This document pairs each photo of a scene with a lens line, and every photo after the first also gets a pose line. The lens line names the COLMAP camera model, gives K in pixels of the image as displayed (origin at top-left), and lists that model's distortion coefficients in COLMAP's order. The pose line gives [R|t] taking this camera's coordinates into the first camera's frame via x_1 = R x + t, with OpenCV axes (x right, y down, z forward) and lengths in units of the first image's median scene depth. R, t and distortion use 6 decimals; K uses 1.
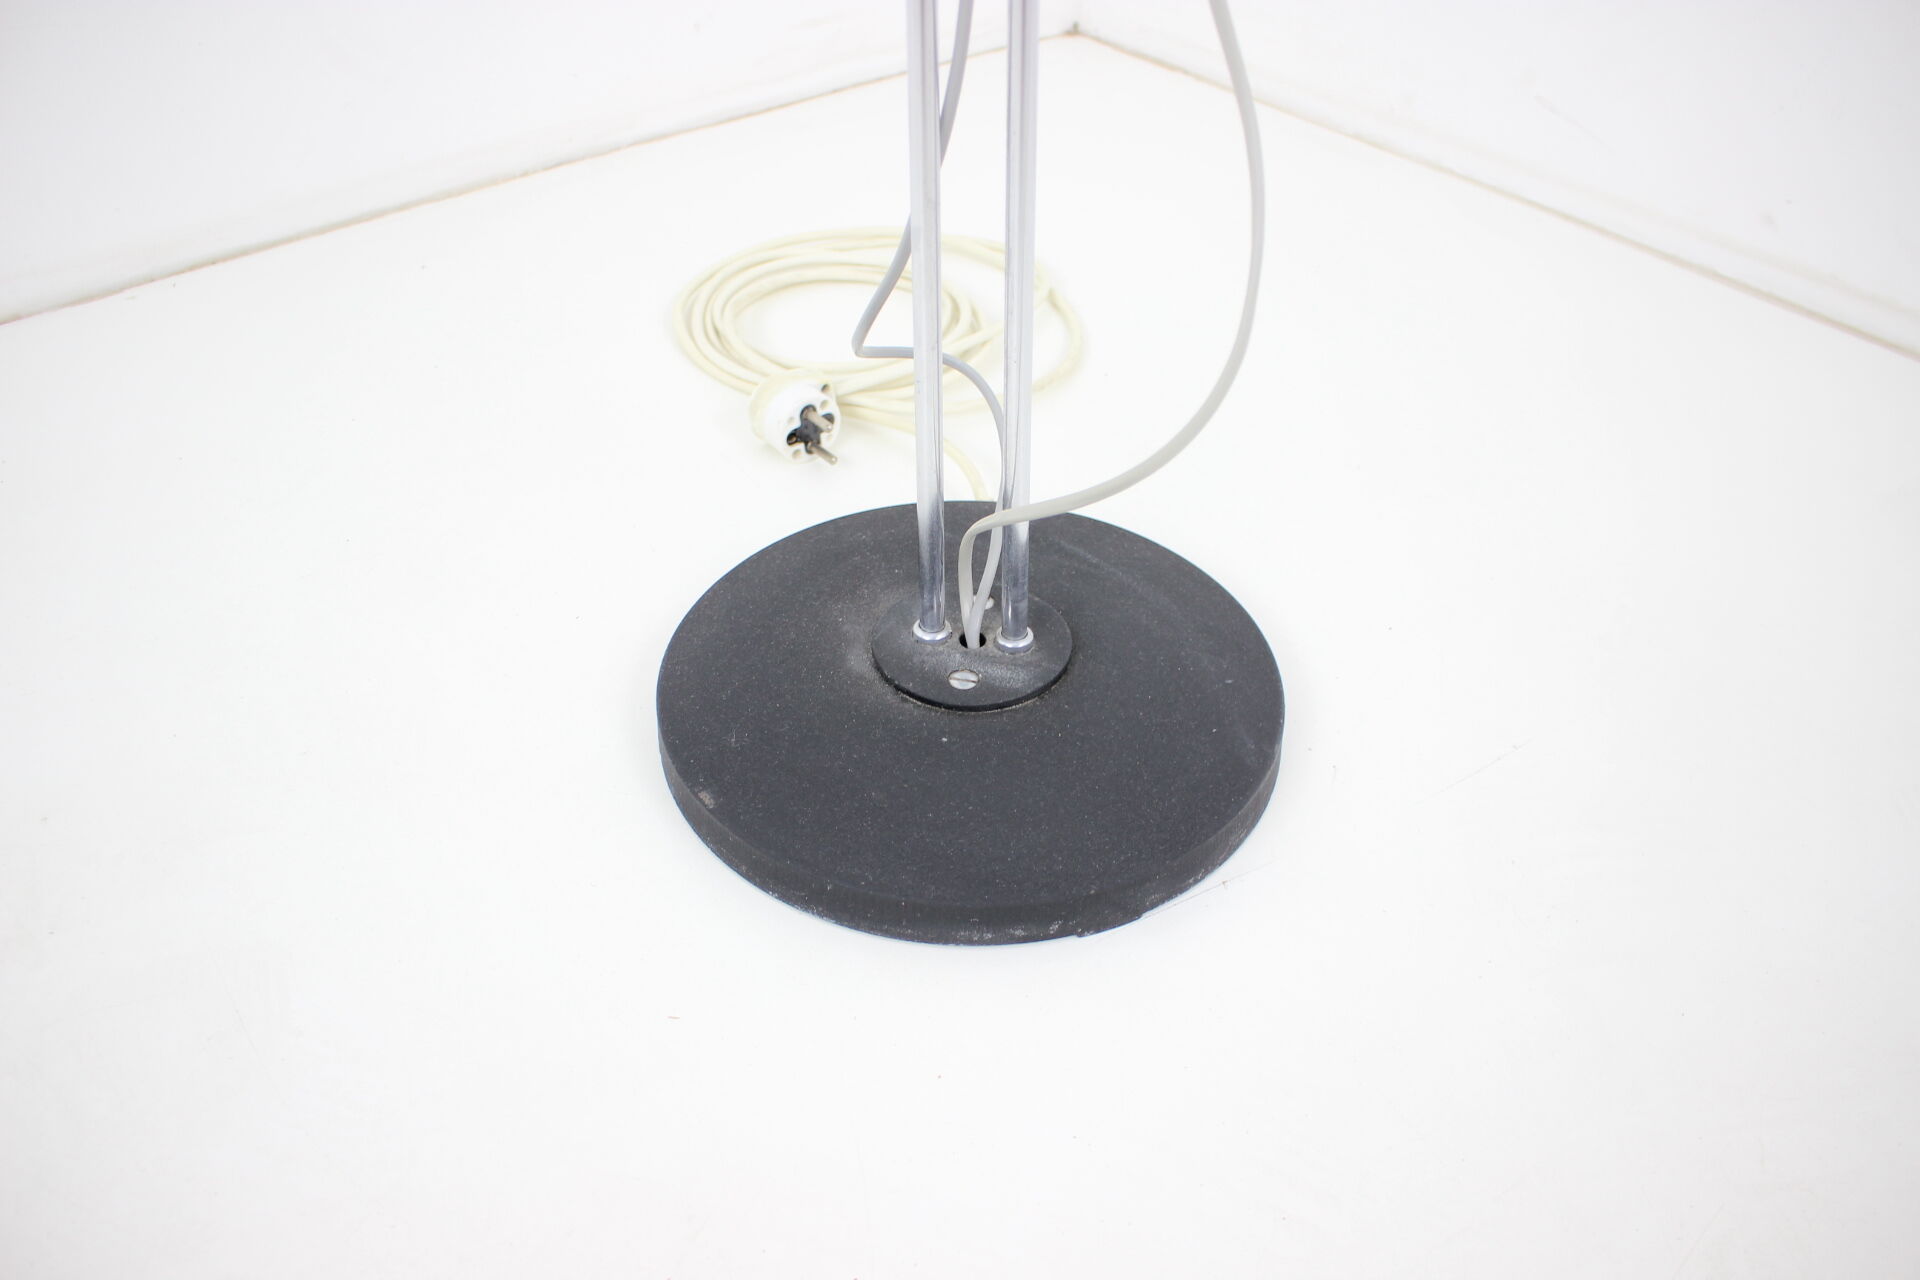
lens RADIAL K [[1610.3, 0, 960.0], [0, 1610.3, 640.0], [0, 0, 1]] dist [-0.130244, 0.100439]
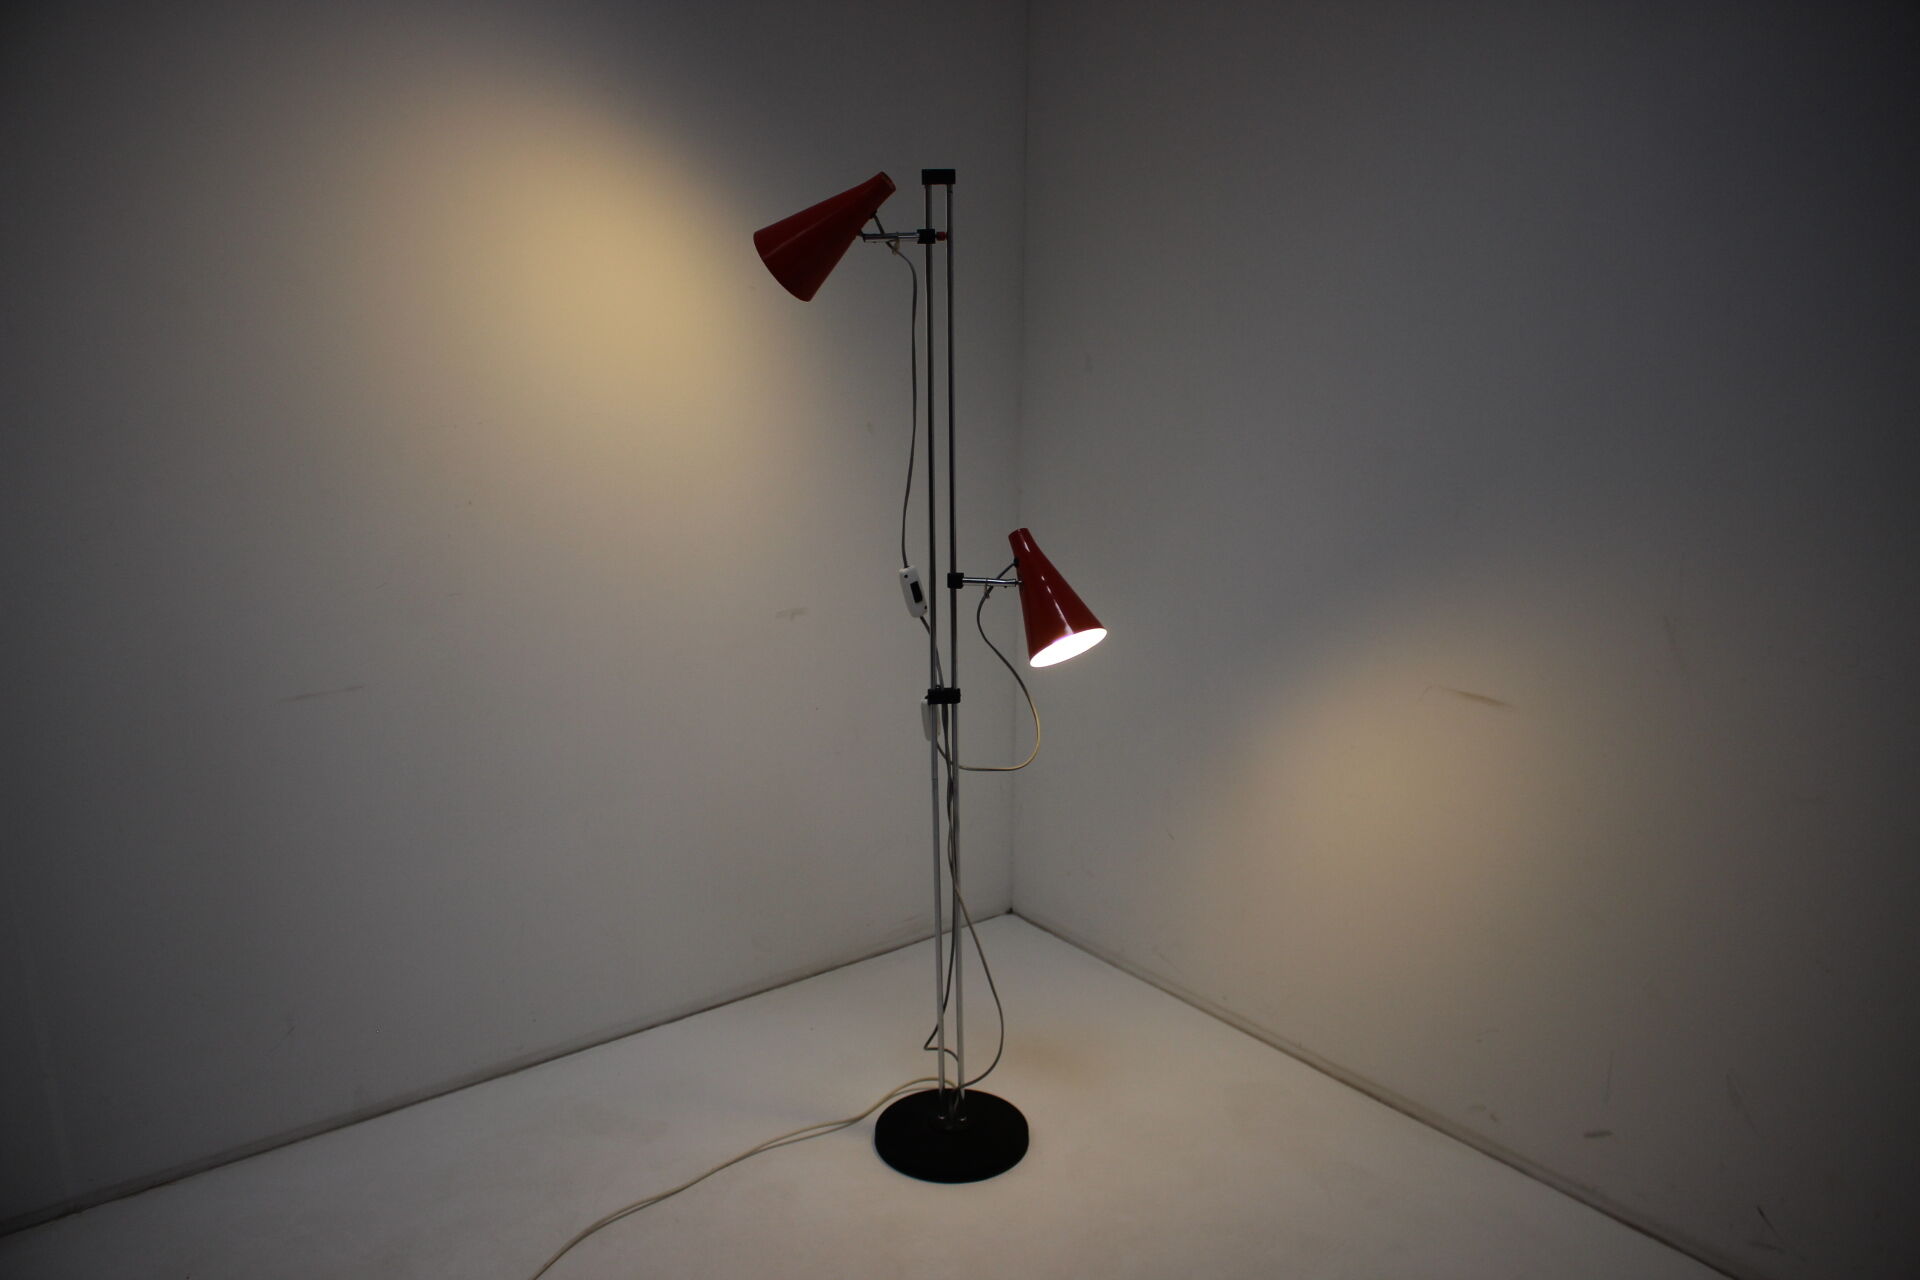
lens RADIAL K [[1610.3, 0, 960.0], [0, 1610.3, 640.0], [0, 0, 1]] dist [-0.130244, 0.100439]
pose [[0.999495, -0.003288, -0.031613, 0.150384], [-0.008936, 0.925438, -0.378794, 0.381420], [0.030501, 0.378885, 0.924941, -3.038314]]
